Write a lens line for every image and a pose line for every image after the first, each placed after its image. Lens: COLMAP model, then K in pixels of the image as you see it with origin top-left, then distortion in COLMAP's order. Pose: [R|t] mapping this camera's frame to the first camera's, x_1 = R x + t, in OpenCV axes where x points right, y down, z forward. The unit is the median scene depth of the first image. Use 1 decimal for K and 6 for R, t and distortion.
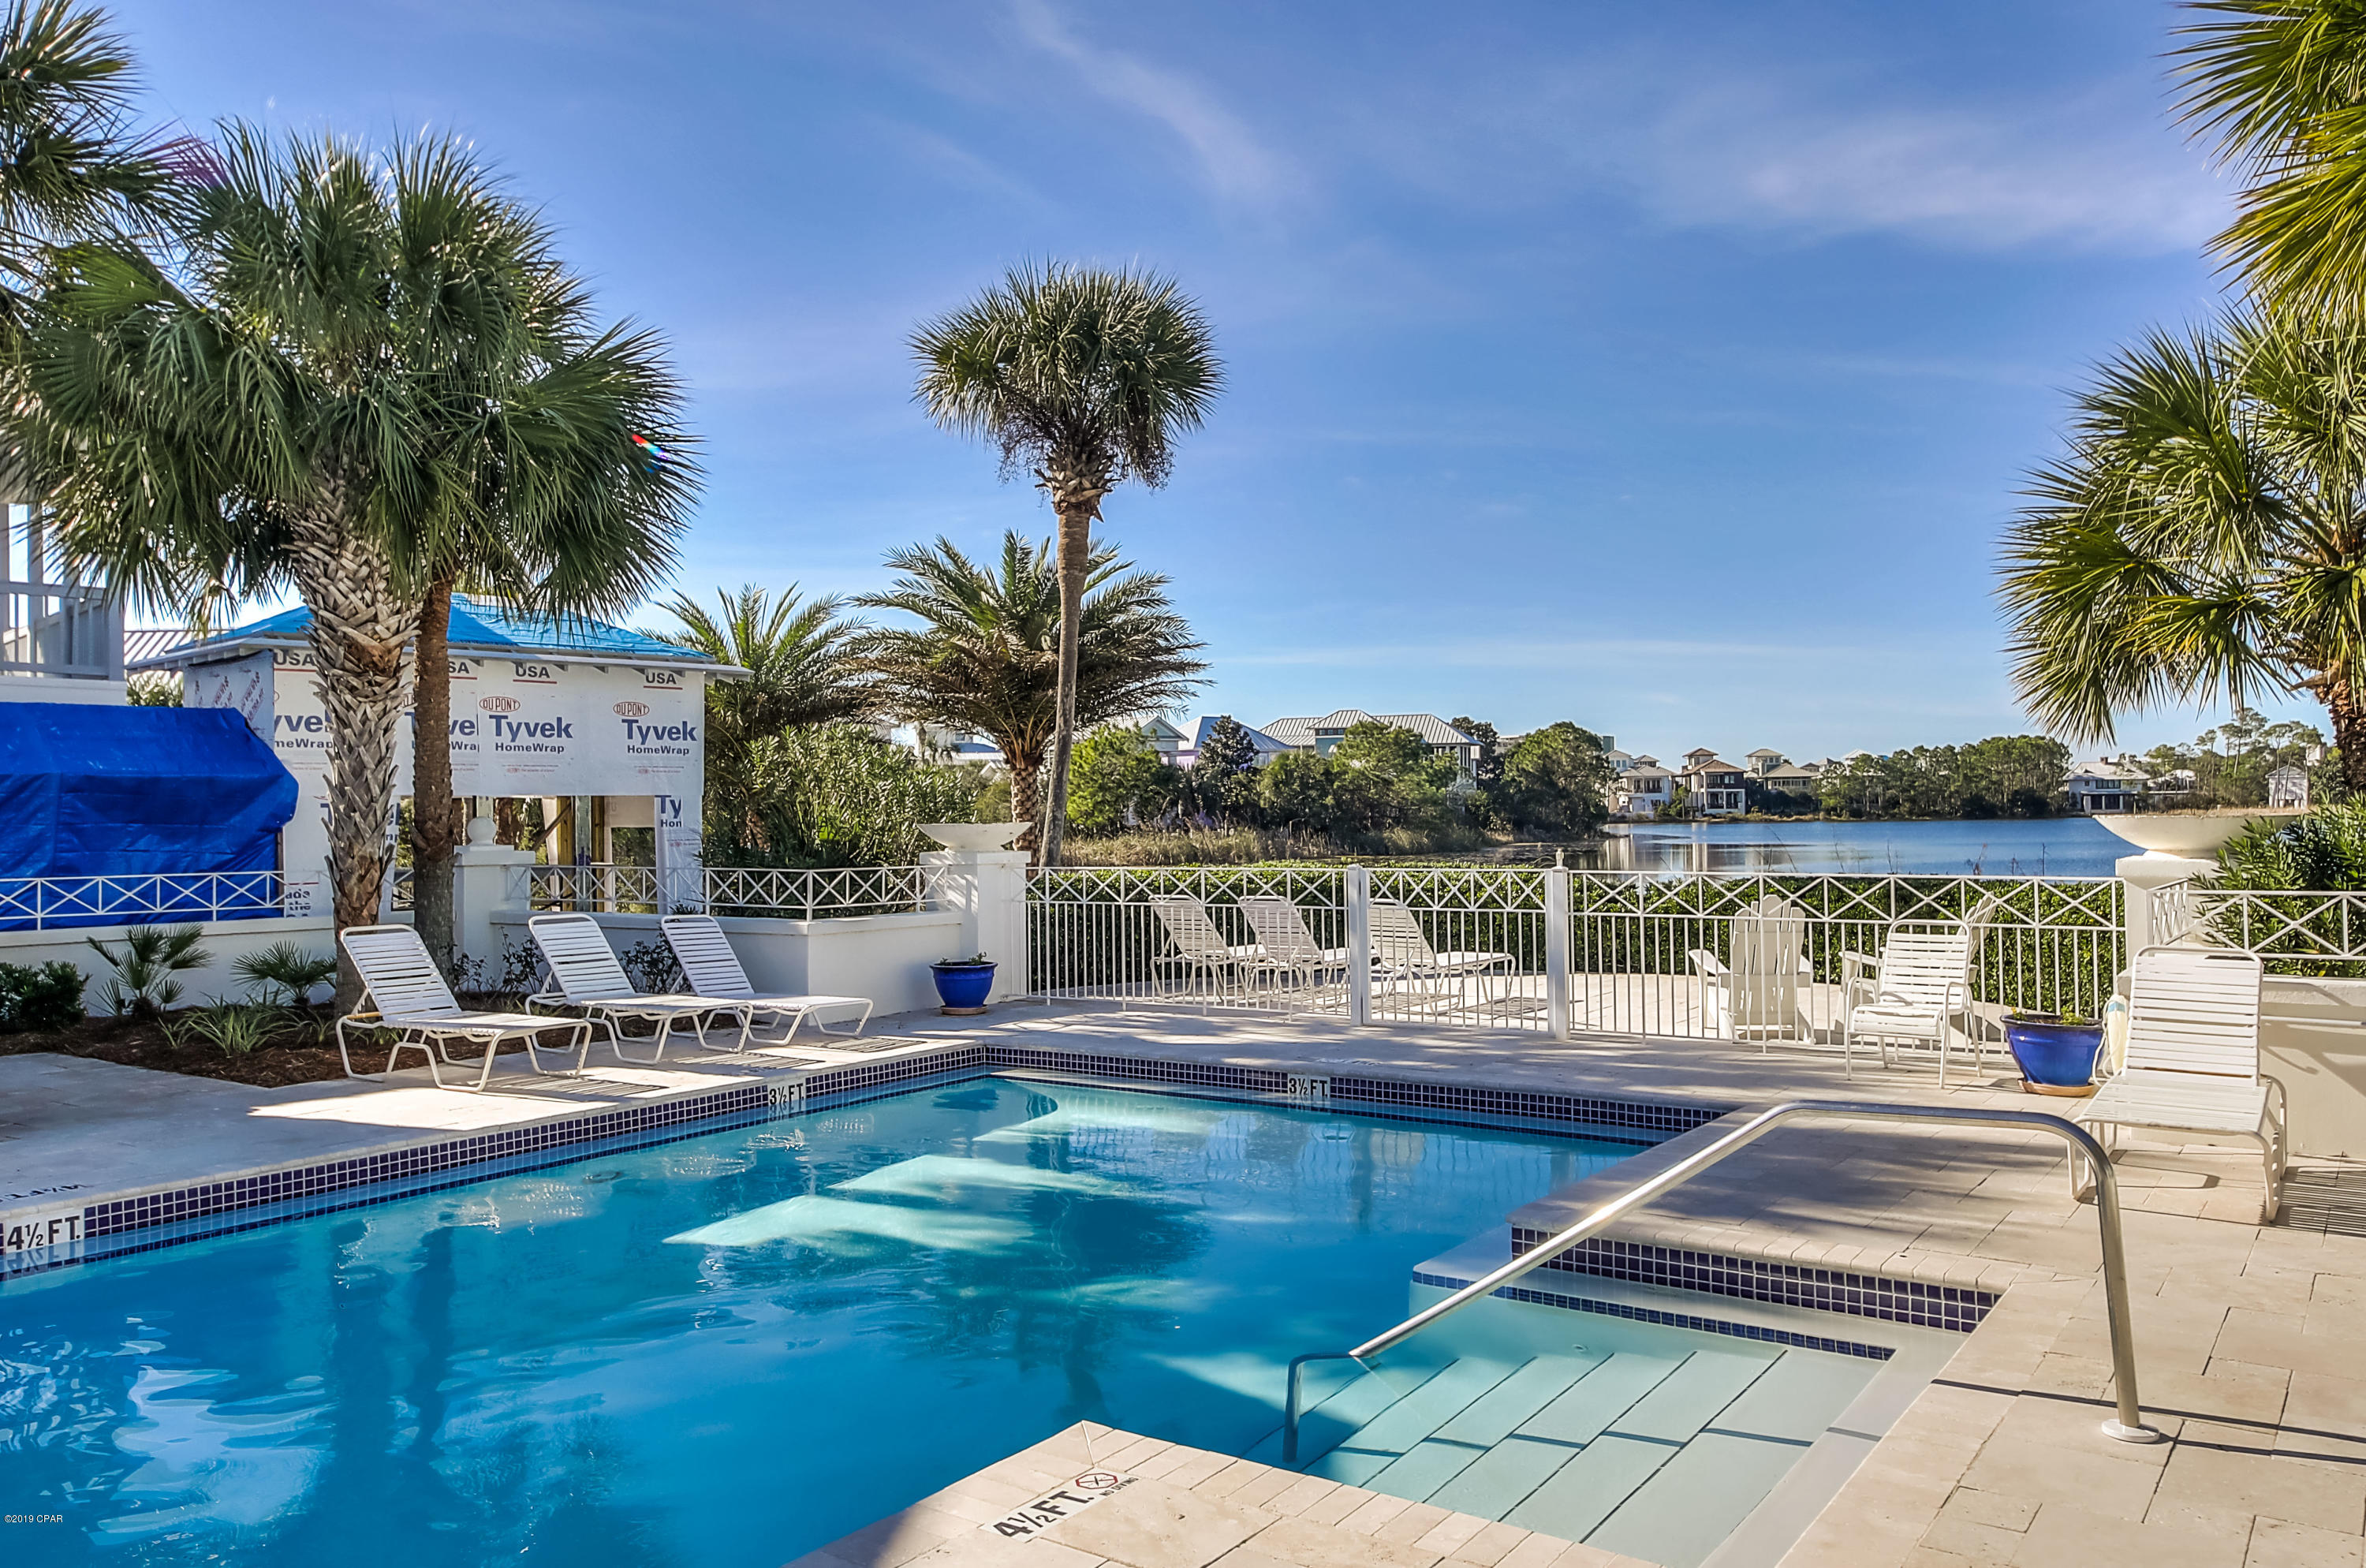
lens RADIAL K [[1694.0, 0, 1176.6], [0, 1694.0, 784.5], [0, 0, 1]] dist [0.019817, 0.002545]
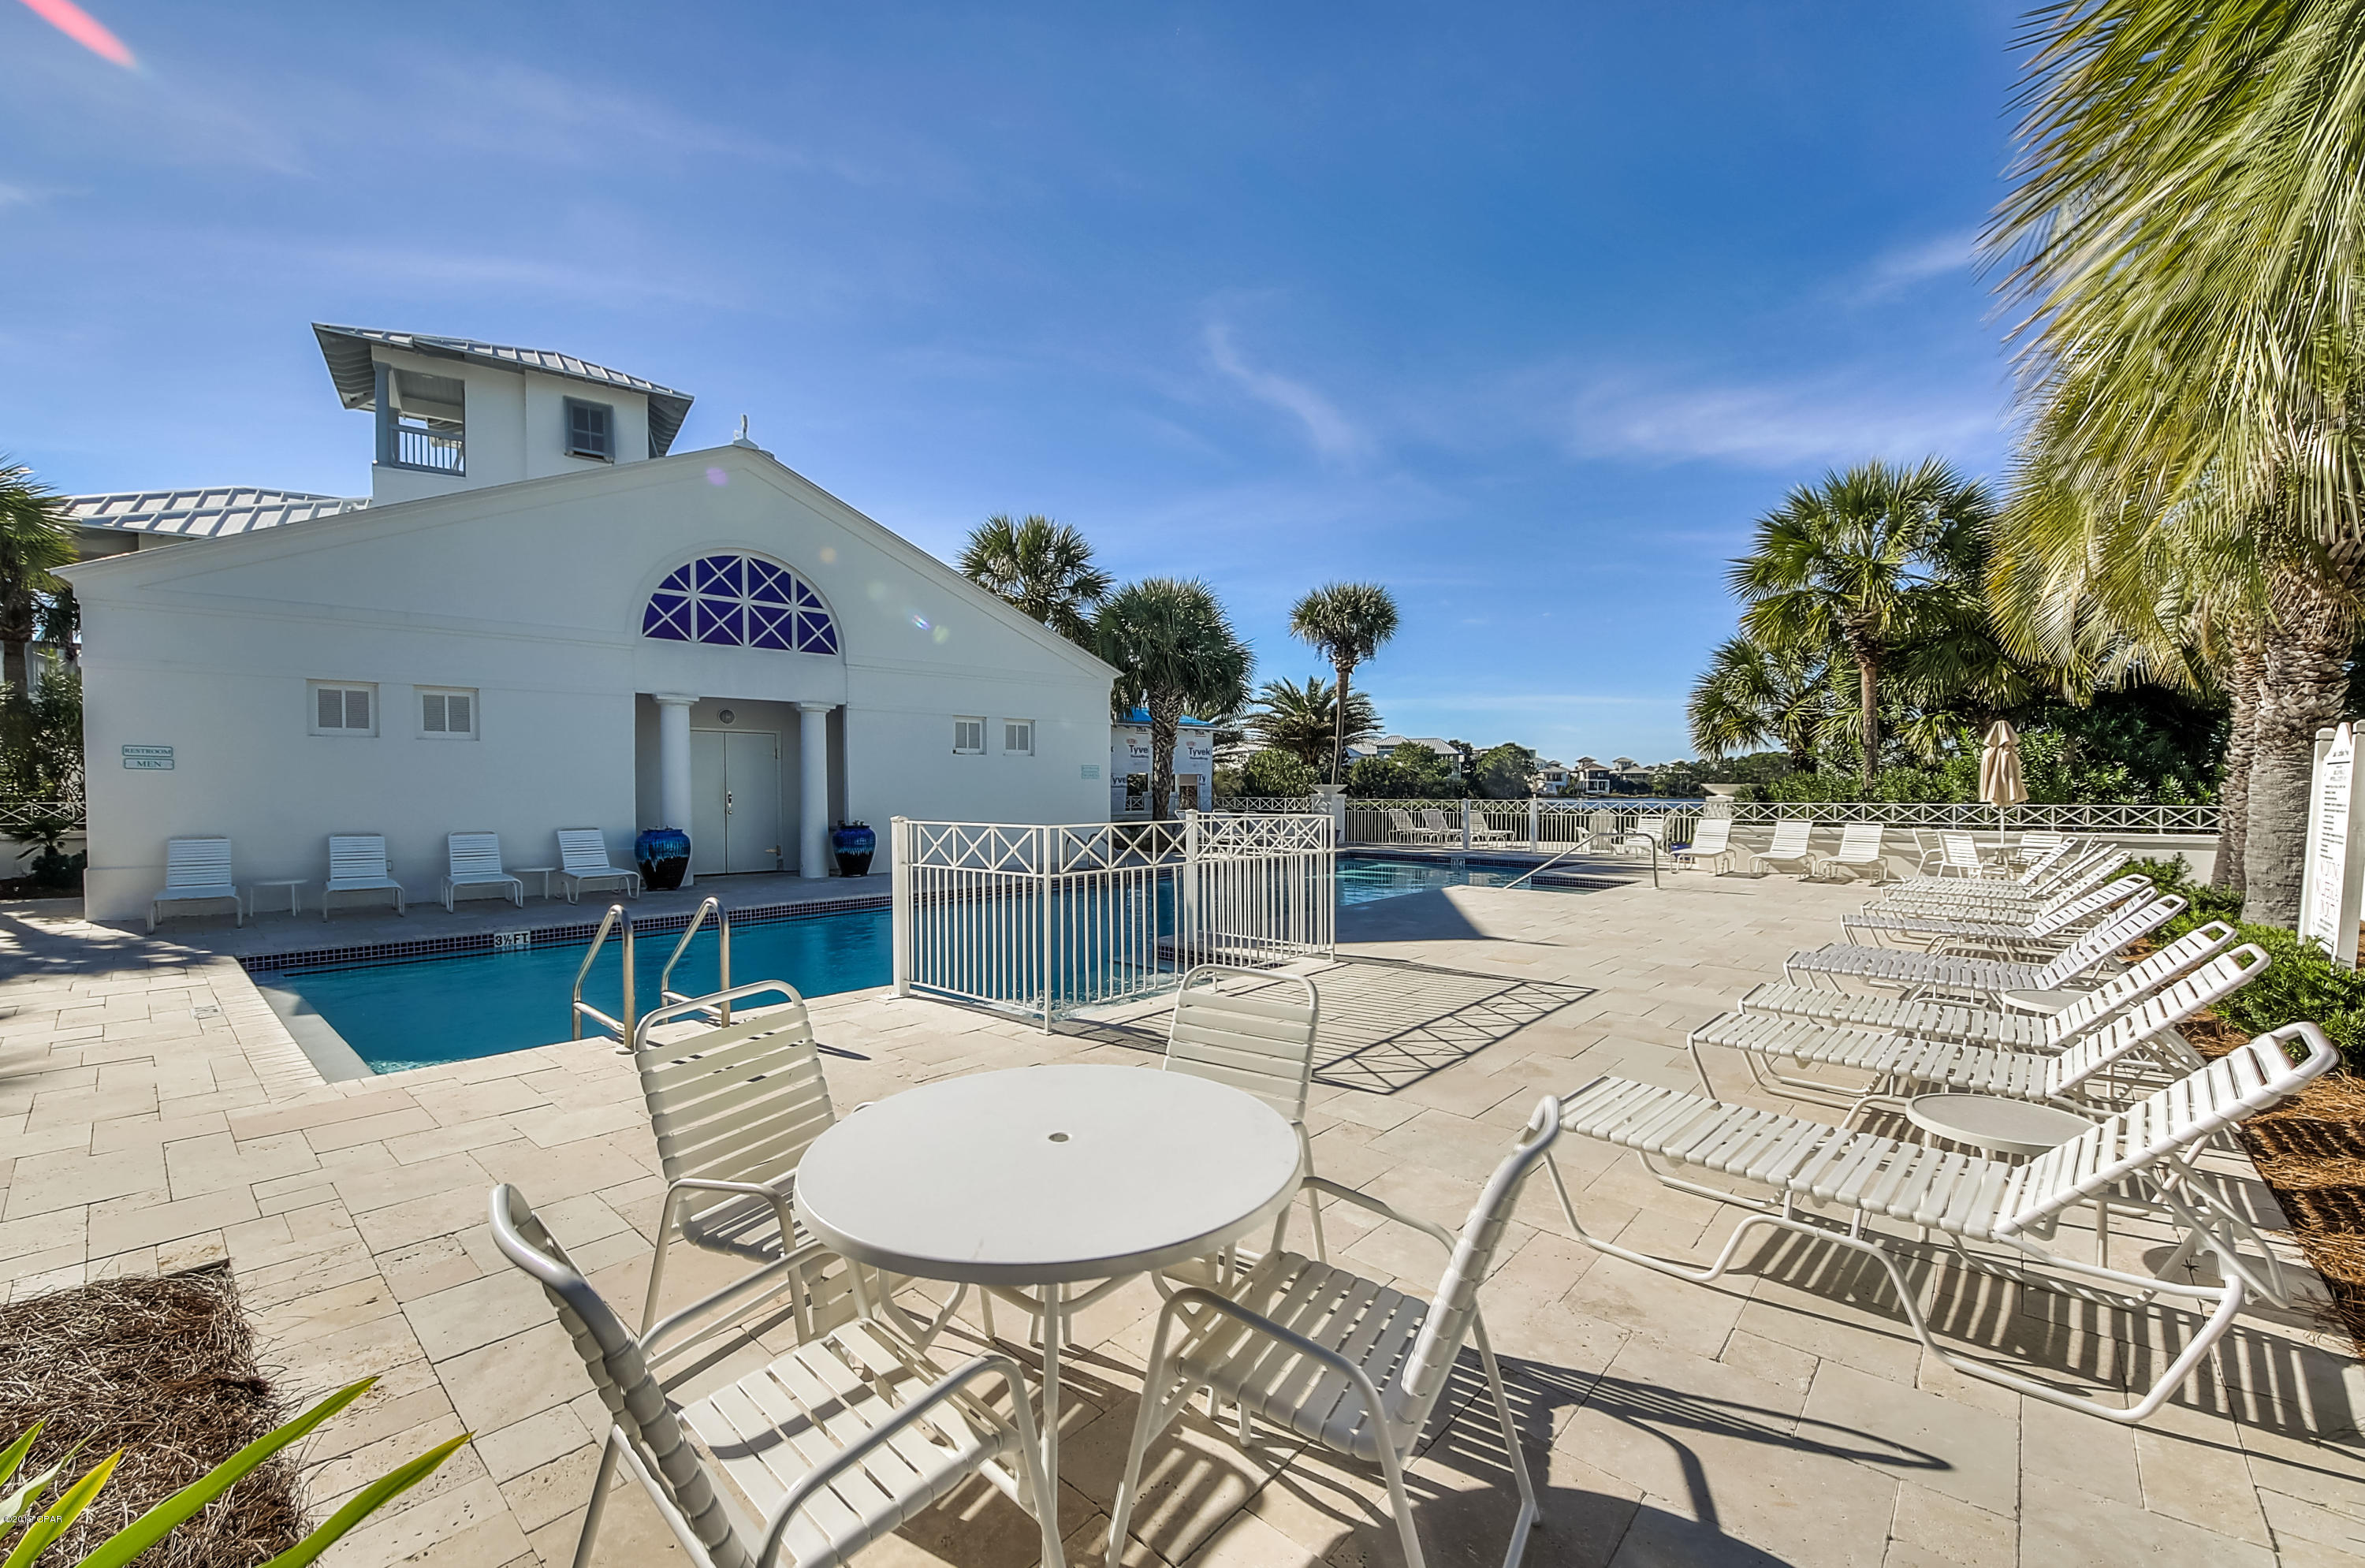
lens RADIAL K [[907.3, 0, 1203.1], [0, 907.3, 822.1], [0, 0, 1]] dist [0.023857, 0.000139]
pose [[0.995277, 0.014978, -0.095917, -0.125165], [-0.009841, 0.998503, 0.053804, 0.001945], [0.096580, -0.052606, 0.993934, -0.417119]]
